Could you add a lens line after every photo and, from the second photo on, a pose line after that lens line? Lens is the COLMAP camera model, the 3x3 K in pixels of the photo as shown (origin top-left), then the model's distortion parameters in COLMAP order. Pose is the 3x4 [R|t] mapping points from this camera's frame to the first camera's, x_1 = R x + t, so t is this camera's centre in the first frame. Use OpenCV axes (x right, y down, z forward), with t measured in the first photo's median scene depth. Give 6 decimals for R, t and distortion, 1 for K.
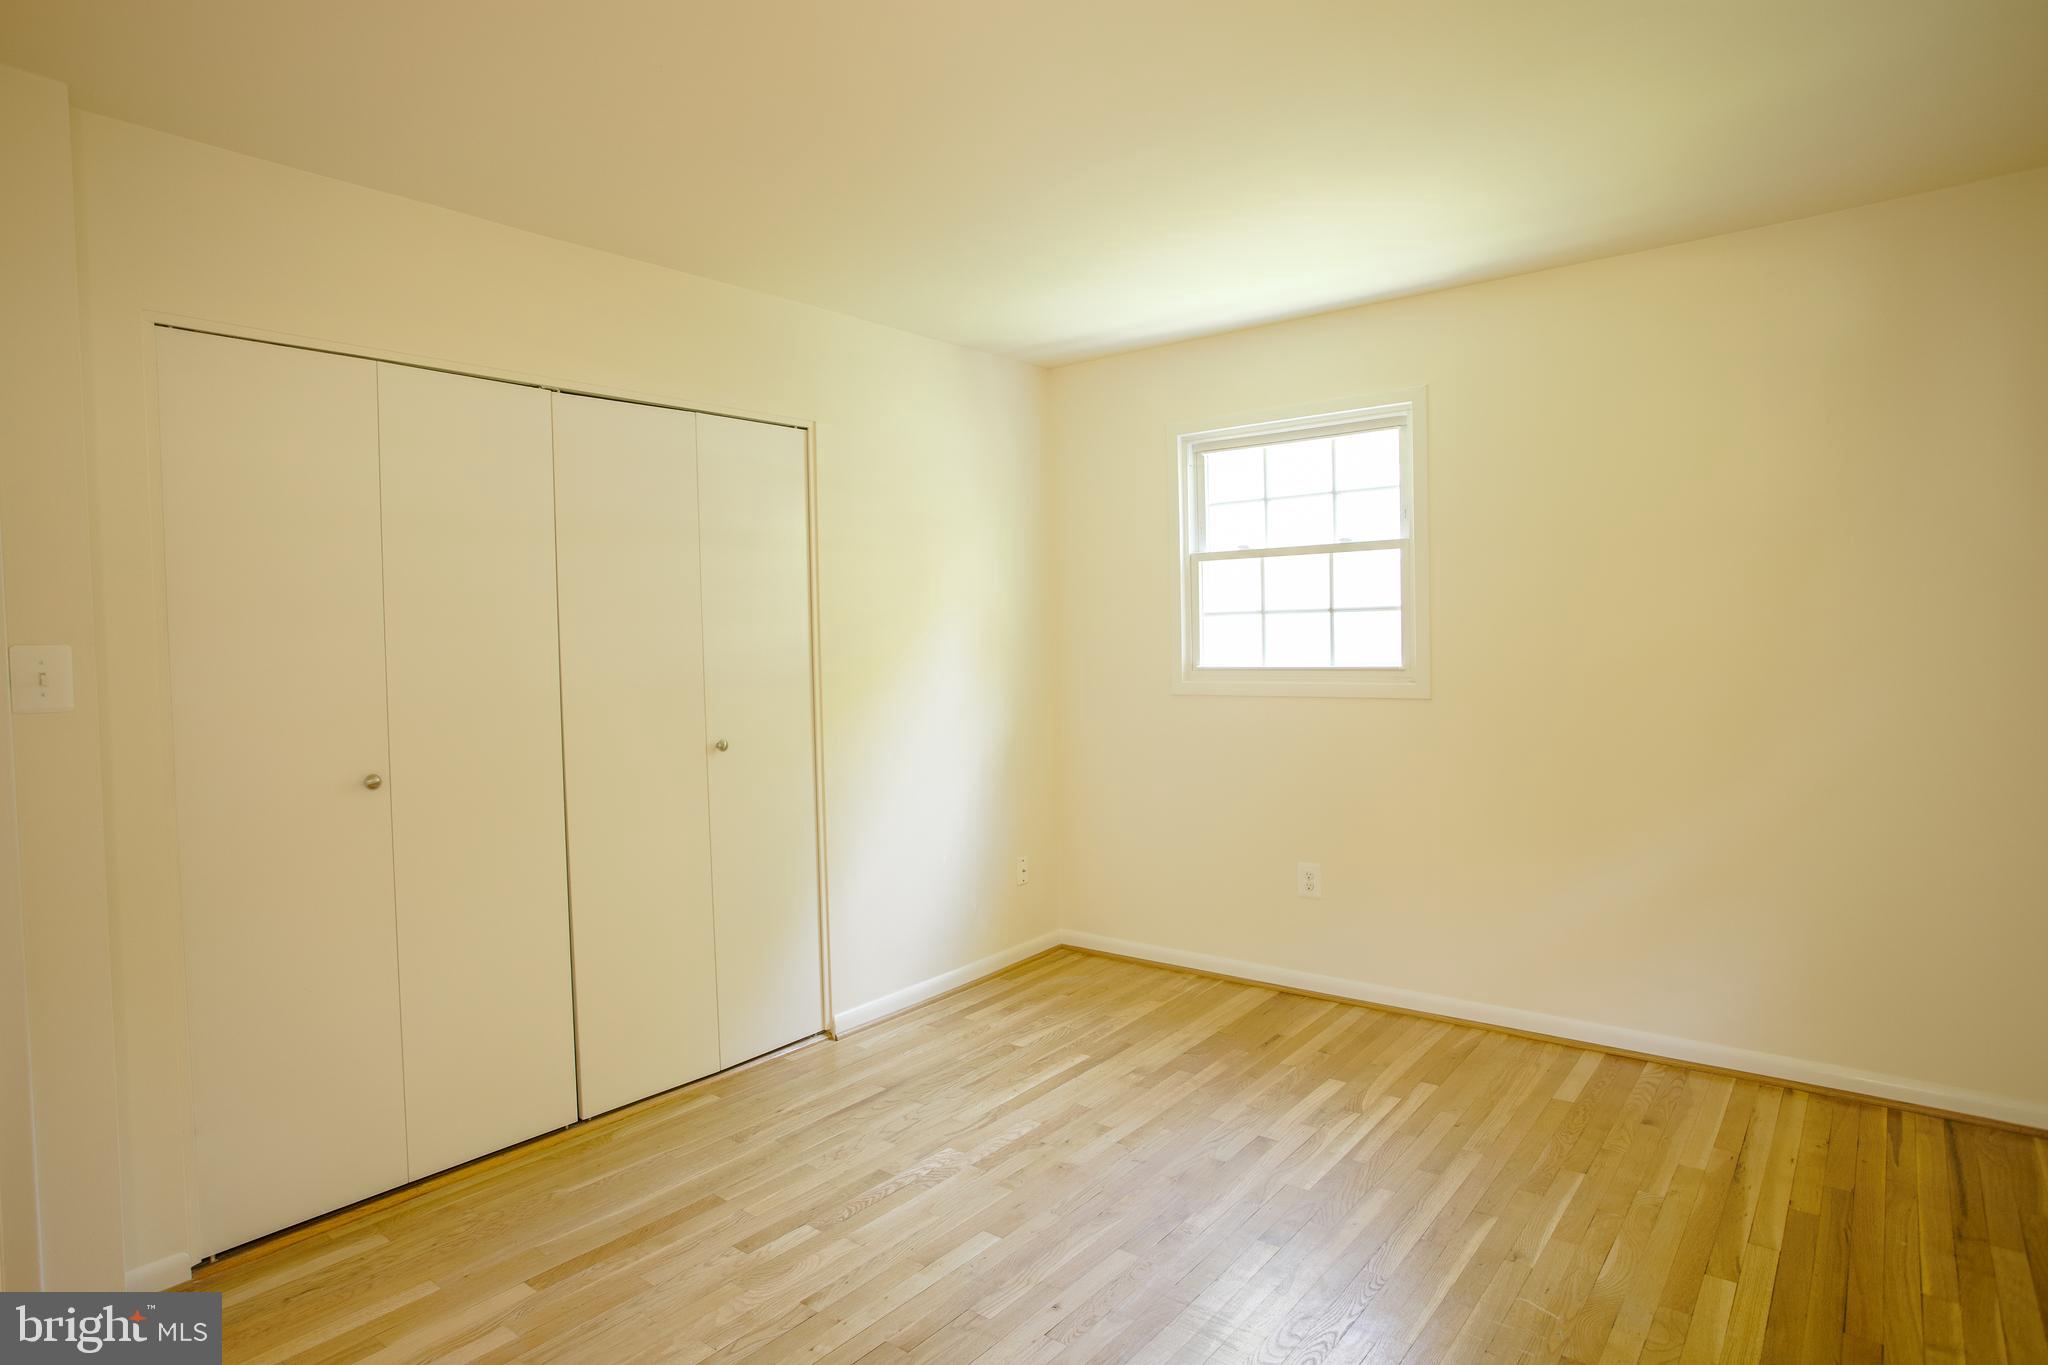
lens RADIAL K [[1131.5, 0, 1024.5], [0, 1131.5, 661.3], [0, 0, 1]] dist [-0.070720, 0.000469]
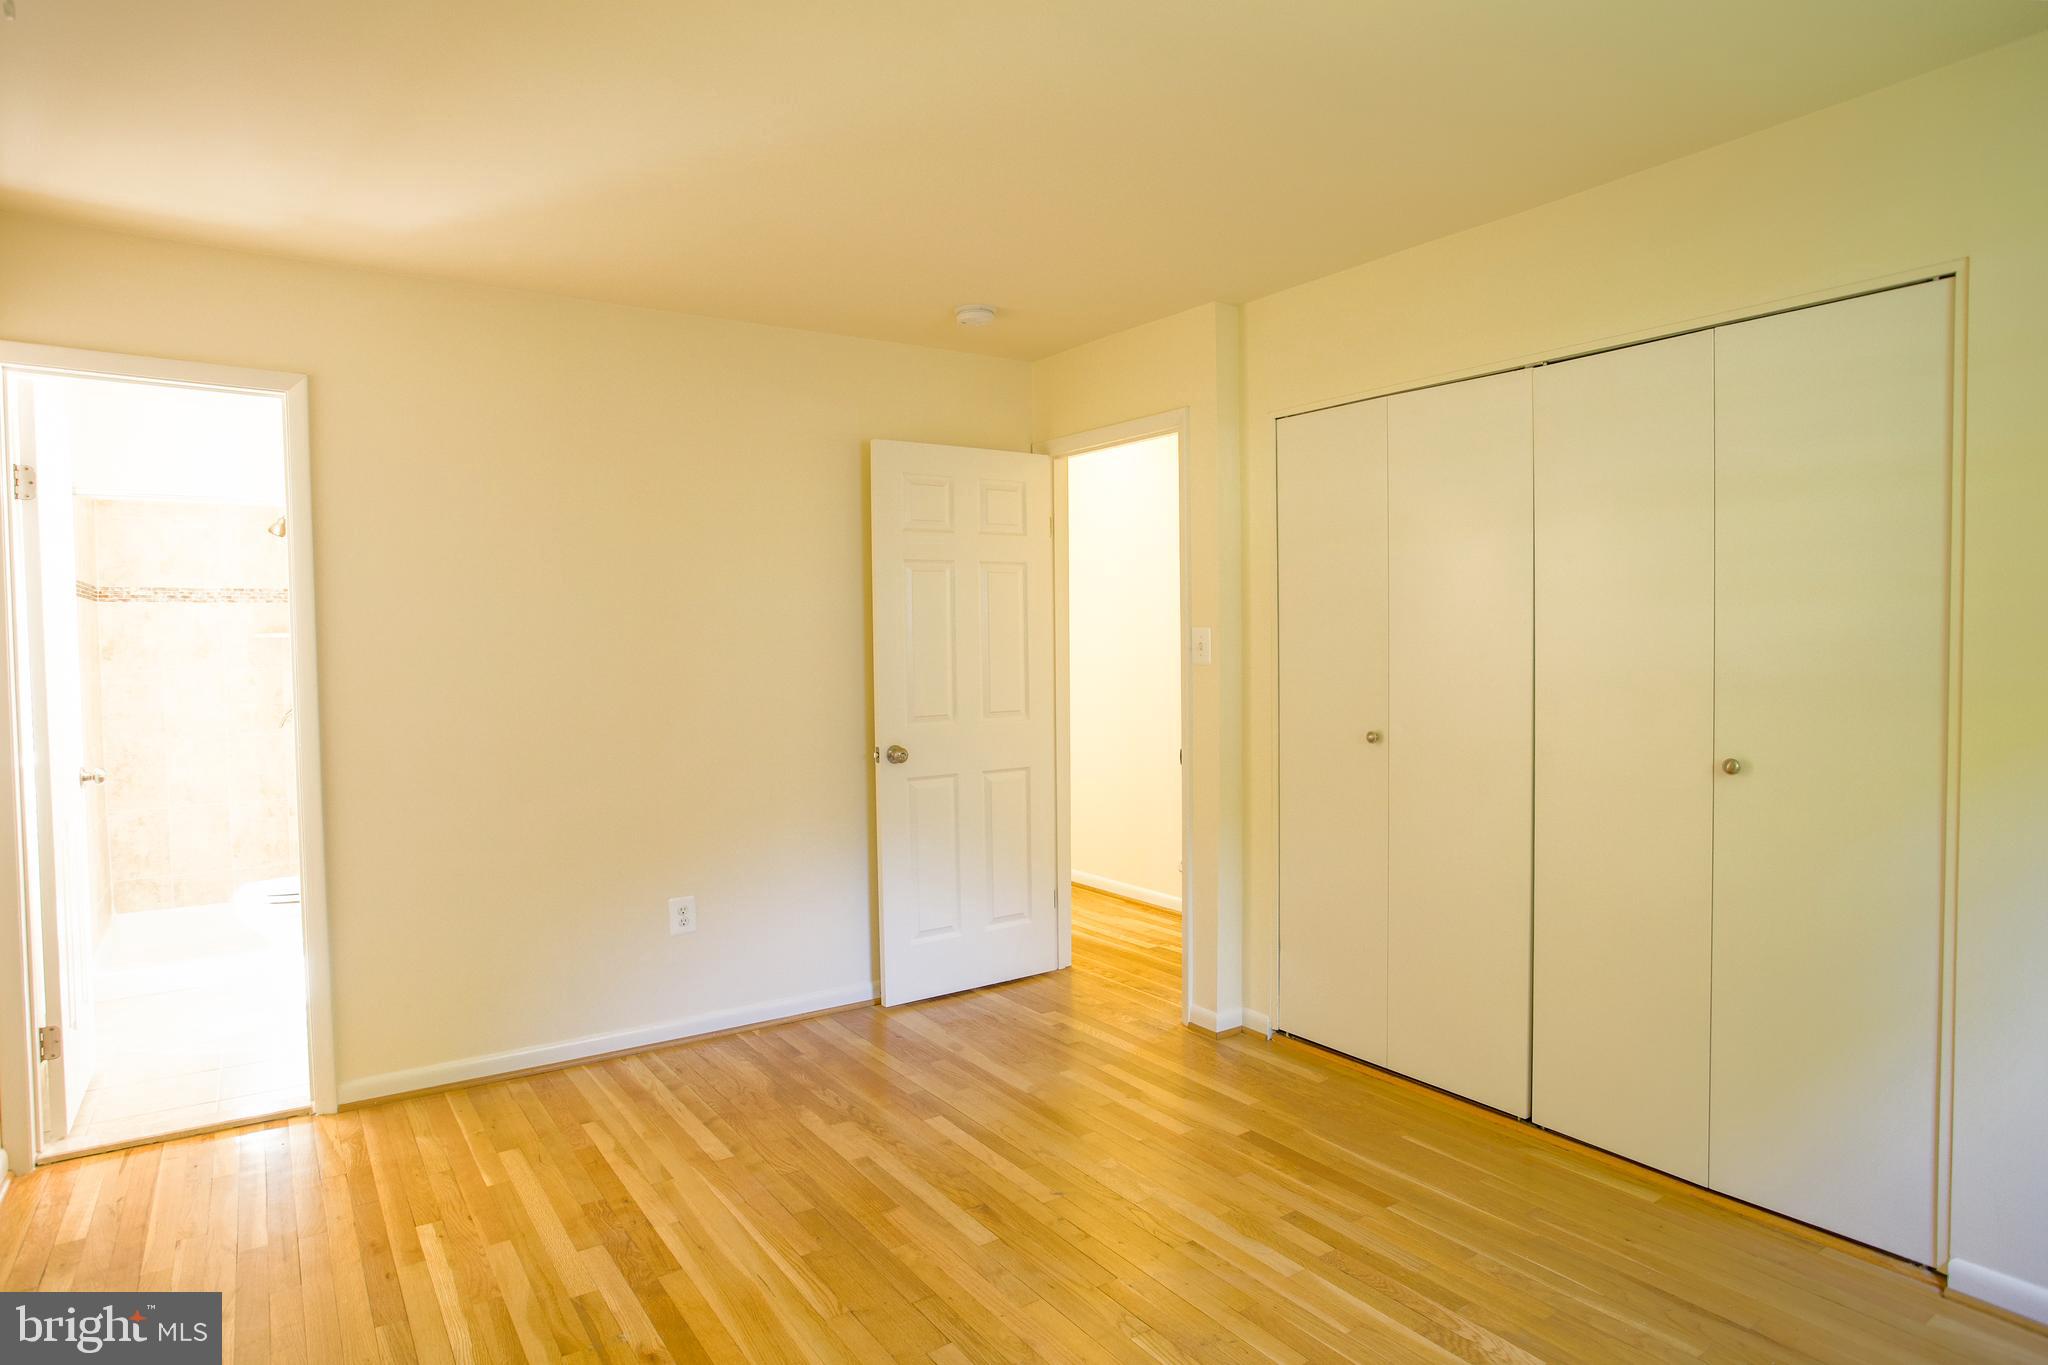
lens RADIAL K [[1141.7, 0, 1024.0], [0, 1141.7, 682.5], [0, 0, 1]] dist [-0.020090, 0.000283]
pose [[-0.303416, 0.060090, -0.950962, 0.741589], [-0.007467, 0.997829, 0.065434, -0.034360], [0.952829, 0.026955, -0.302308, 0.981640]]
